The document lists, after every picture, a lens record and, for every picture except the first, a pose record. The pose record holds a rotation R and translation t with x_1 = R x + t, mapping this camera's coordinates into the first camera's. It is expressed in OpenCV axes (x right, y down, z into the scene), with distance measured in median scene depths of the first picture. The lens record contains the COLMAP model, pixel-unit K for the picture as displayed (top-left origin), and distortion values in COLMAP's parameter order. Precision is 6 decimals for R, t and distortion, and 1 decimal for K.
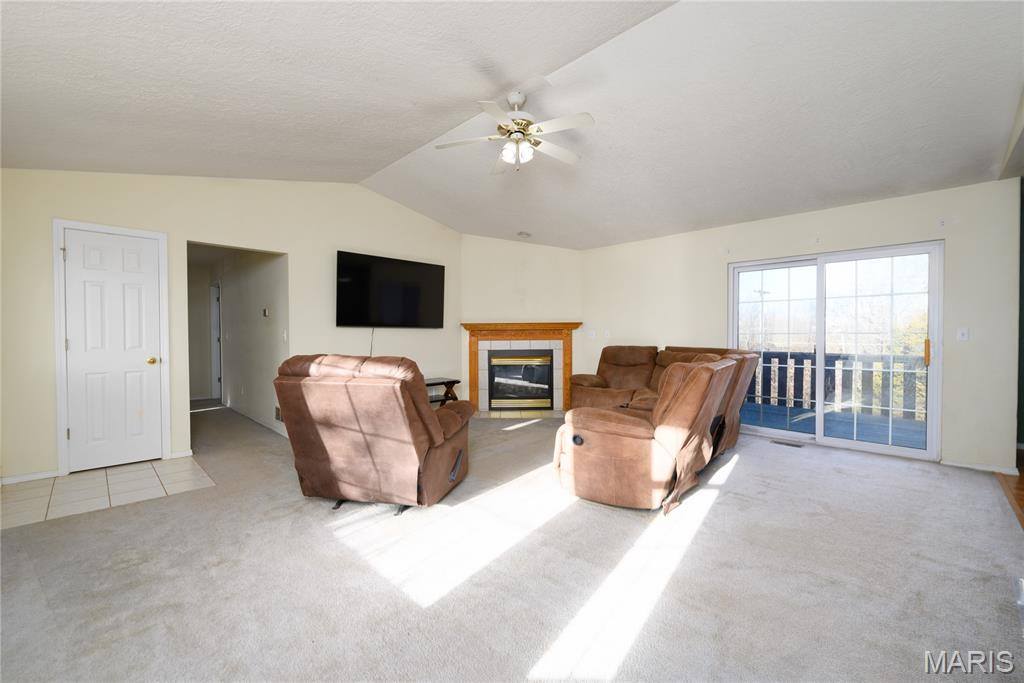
lens RADIAL K [[417.9, 0, 501.8], [0, 417.9, 331.4], [0, 0, 1]] dist [-0.001873, -0.000218]
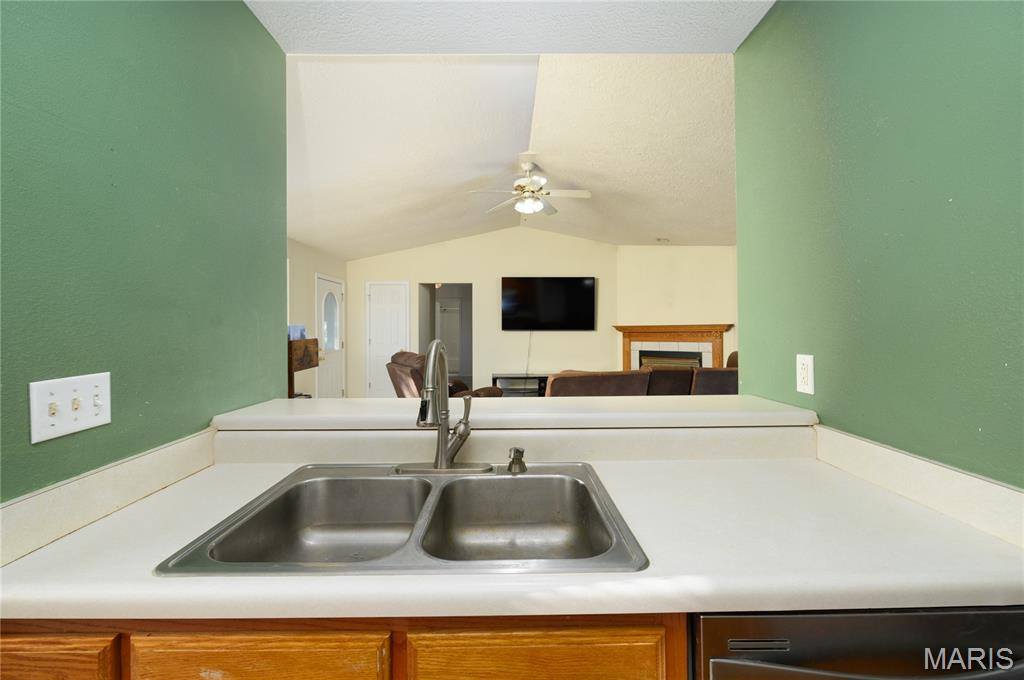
lens RADIAL K [[417.9, 0, 501.8], [0, 417.9, 329.9], [0, 0, 1]] dist [-0.001873, -0.000218]
pose [[0.716815, 0.001274, -0.697262, 0.466789], [0.007480, 0.999927, 0.009516, -0.021409], [0.697224, -0.012037, 0.716753, -0.018469]]
